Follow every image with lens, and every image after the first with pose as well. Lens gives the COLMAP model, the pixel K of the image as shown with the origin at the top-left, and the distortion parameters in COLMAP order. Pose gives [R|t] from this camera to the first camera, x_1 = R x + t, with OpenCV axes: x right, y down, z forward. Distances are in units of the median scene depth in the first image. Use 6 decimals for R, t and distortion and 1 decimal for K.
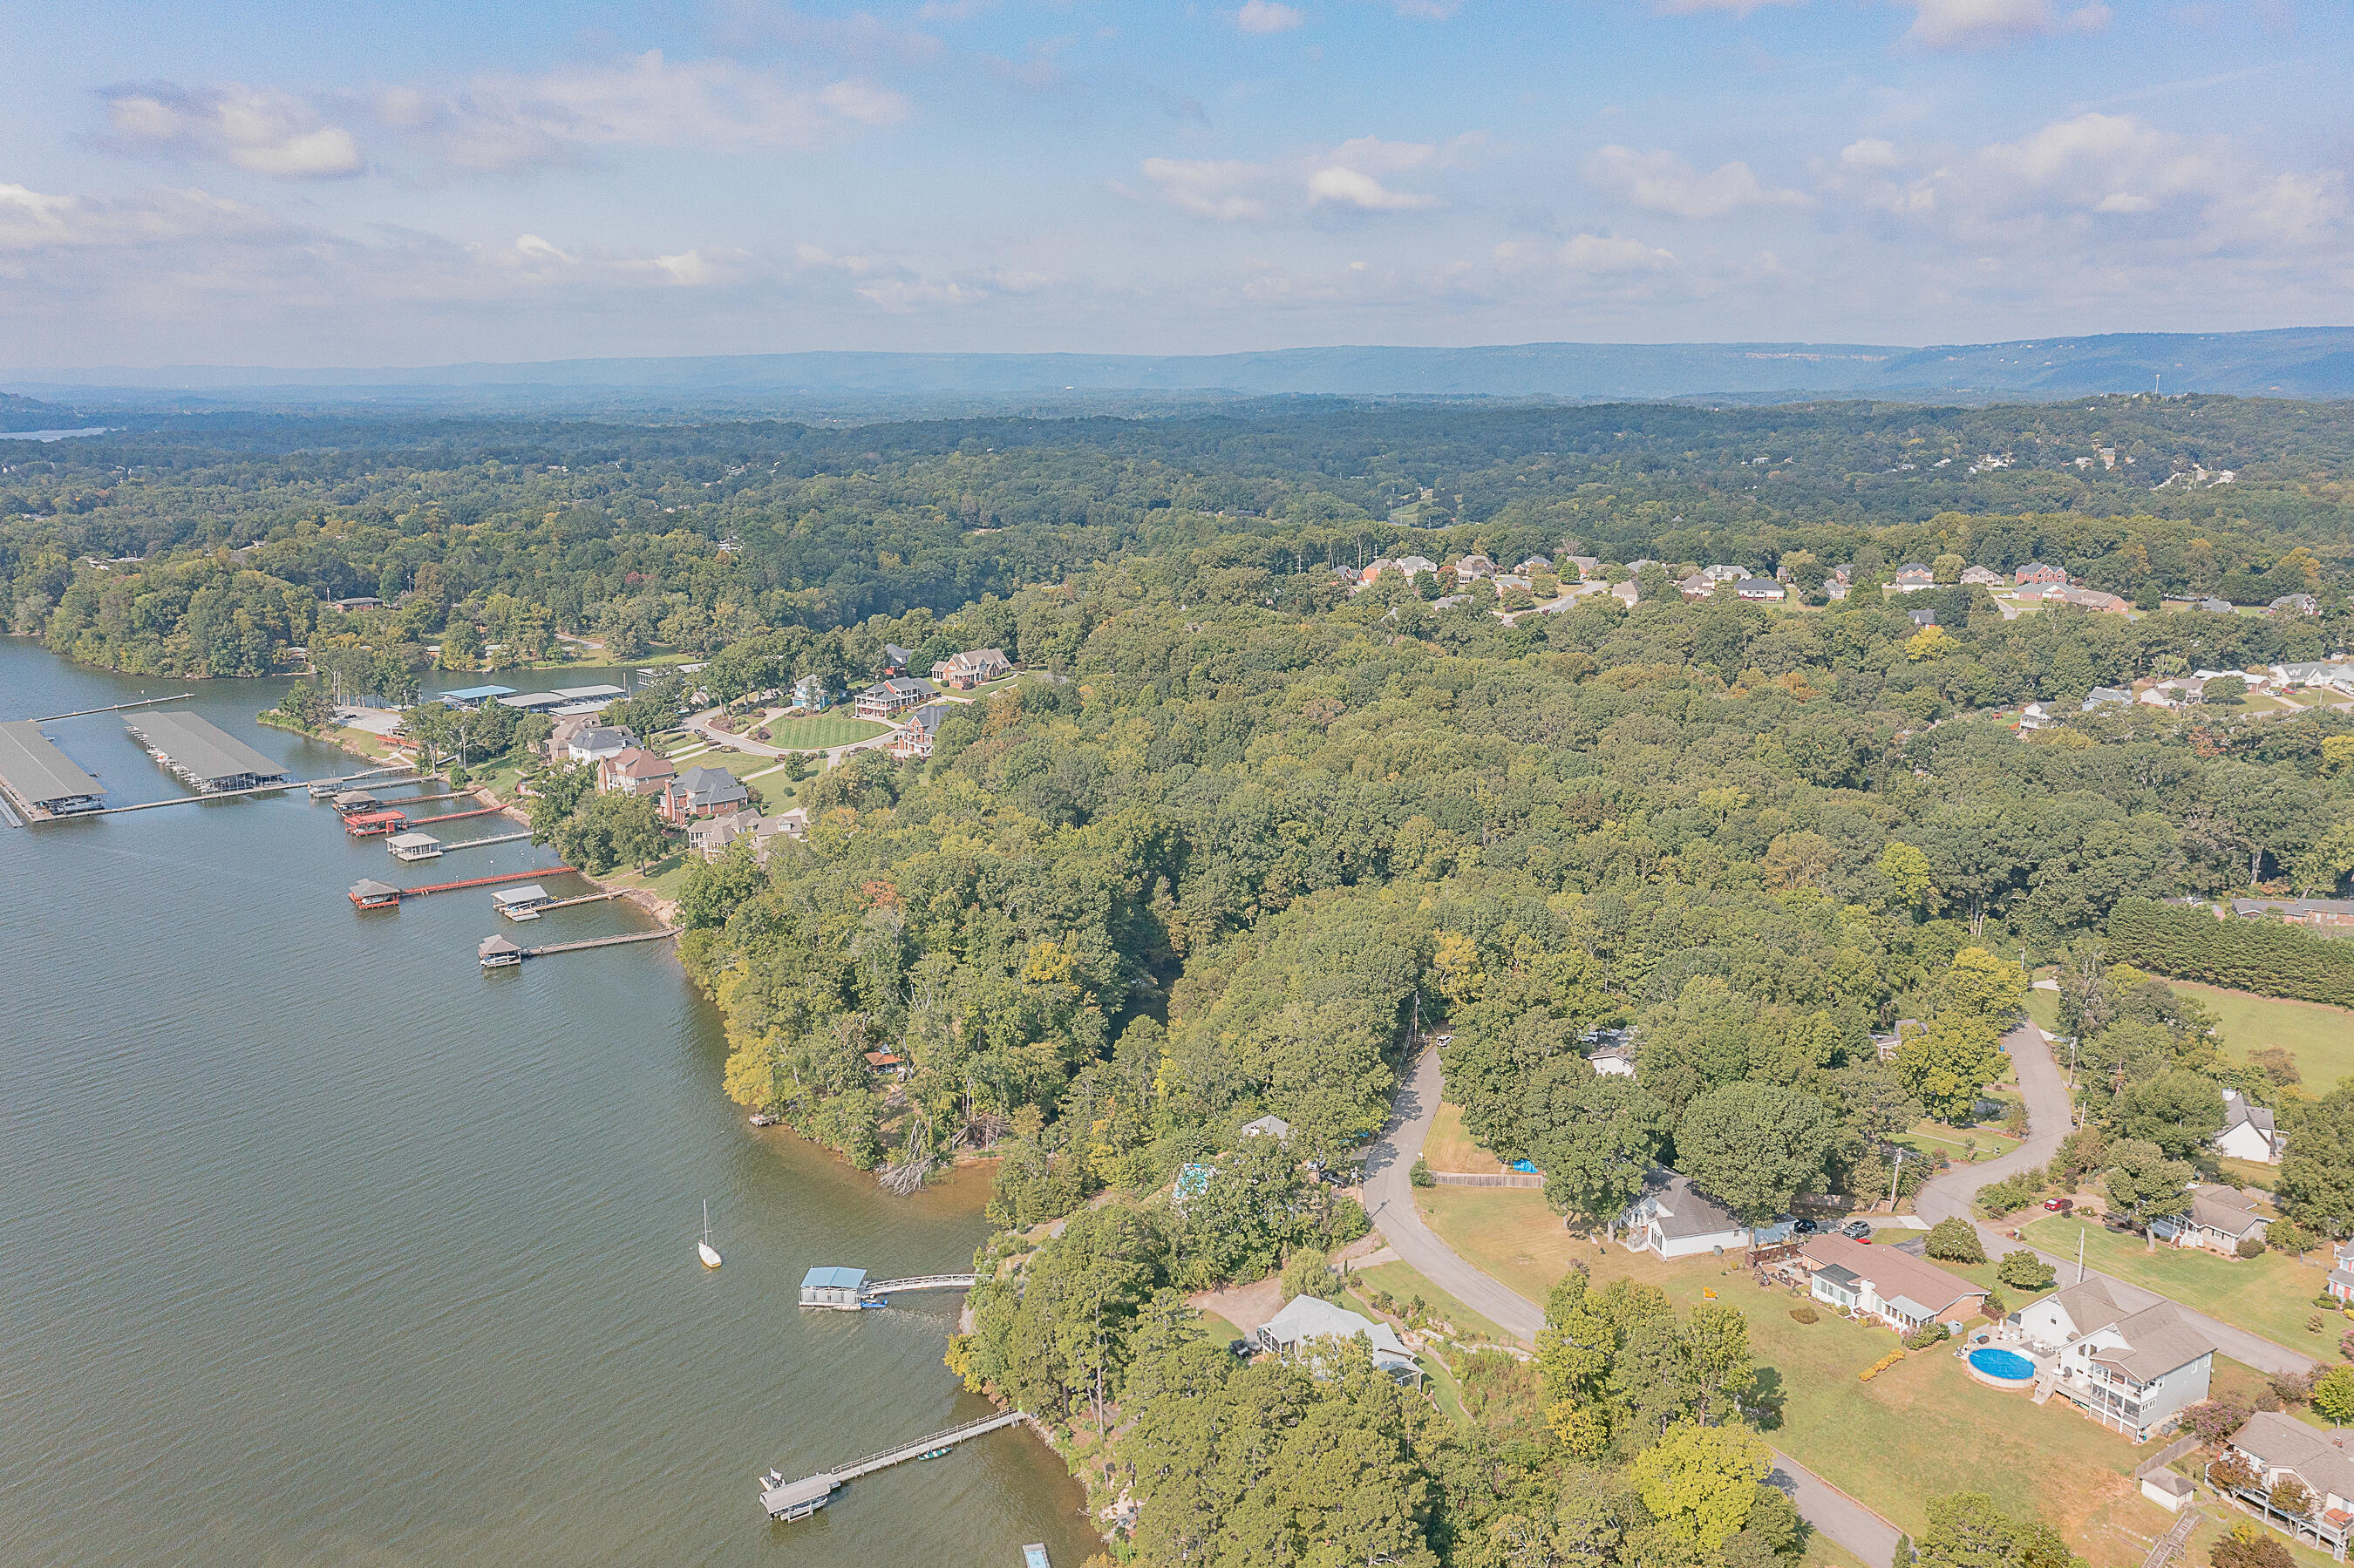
lens RADIAL K [[1866.8, 0, 1170.0], [0, 1866.8, 758.1], [0, 0, 1]] dist [0.005727, 0.009089]
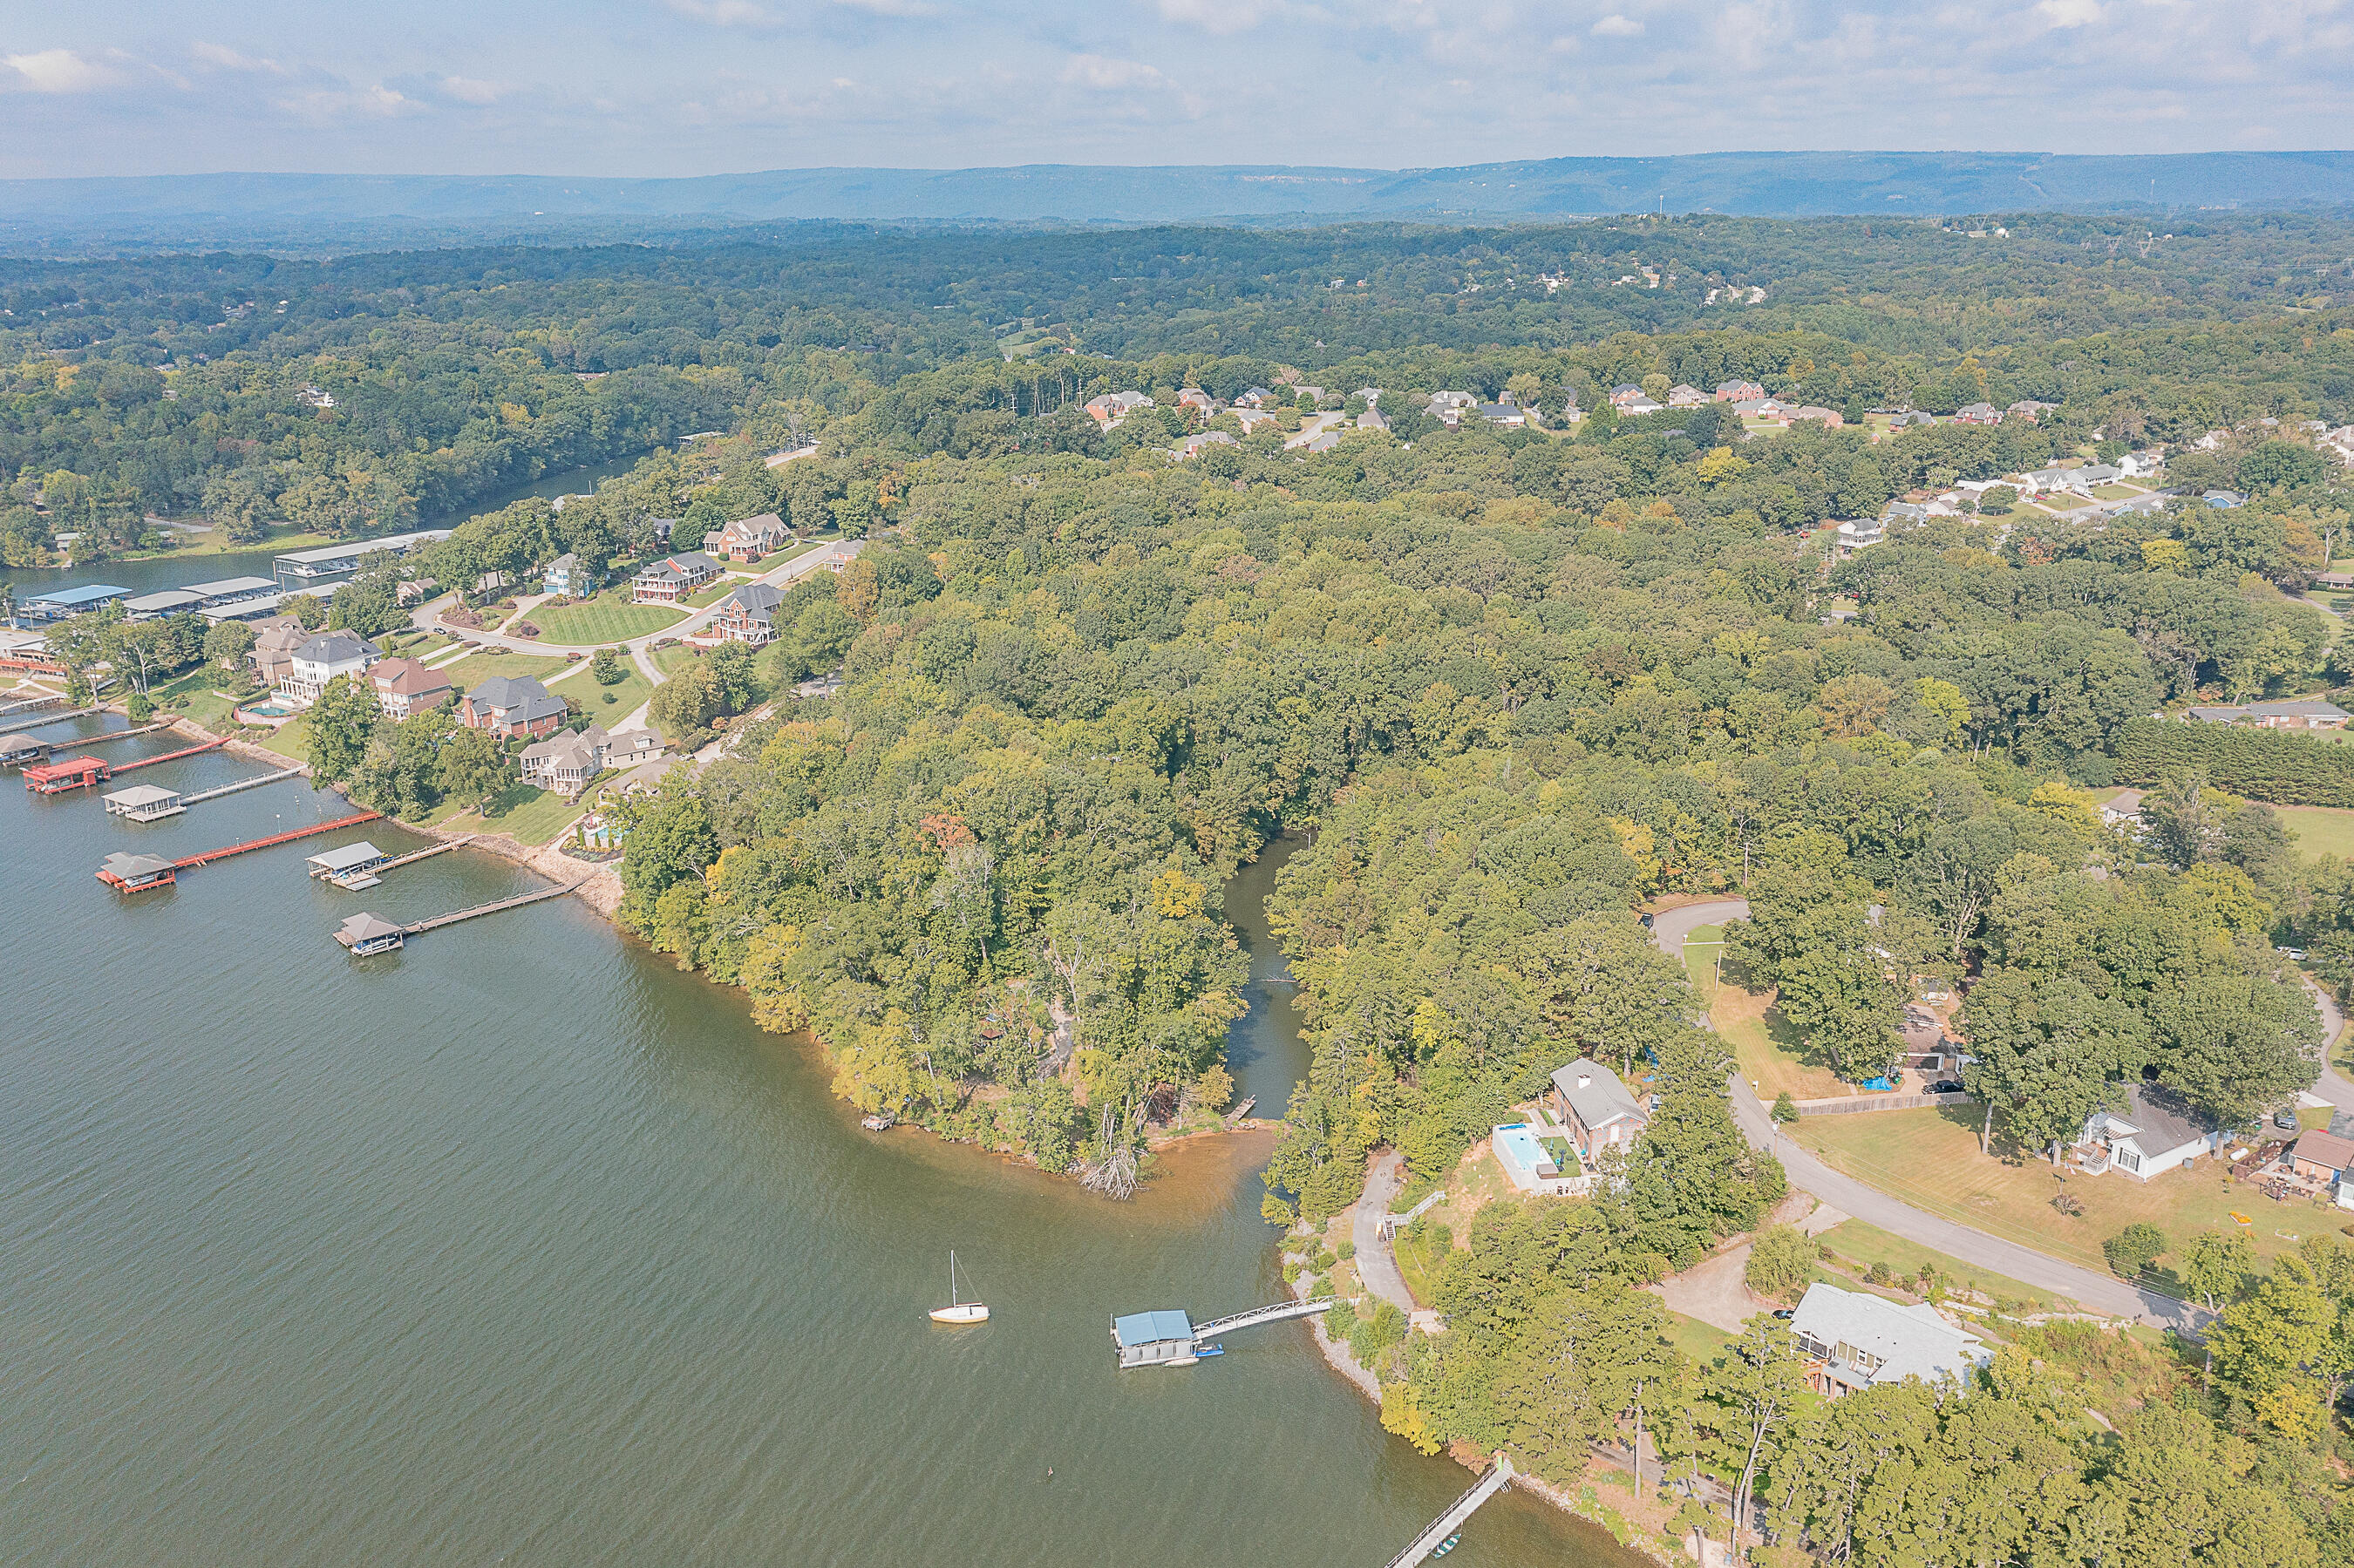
lens RADIAL K [[1866.8, 0, 1170.0], [0, 1866.8, 758.1], [0, 0, 1]] dist [0.005727, 0.009089]
pose [[0.963759, -0.080301, 0.254401, -0.150636], [0.057494, 0.993733, 0.095862, -0.018407], [-0.260505, -0.077761, 0.962336, 0.099662]]
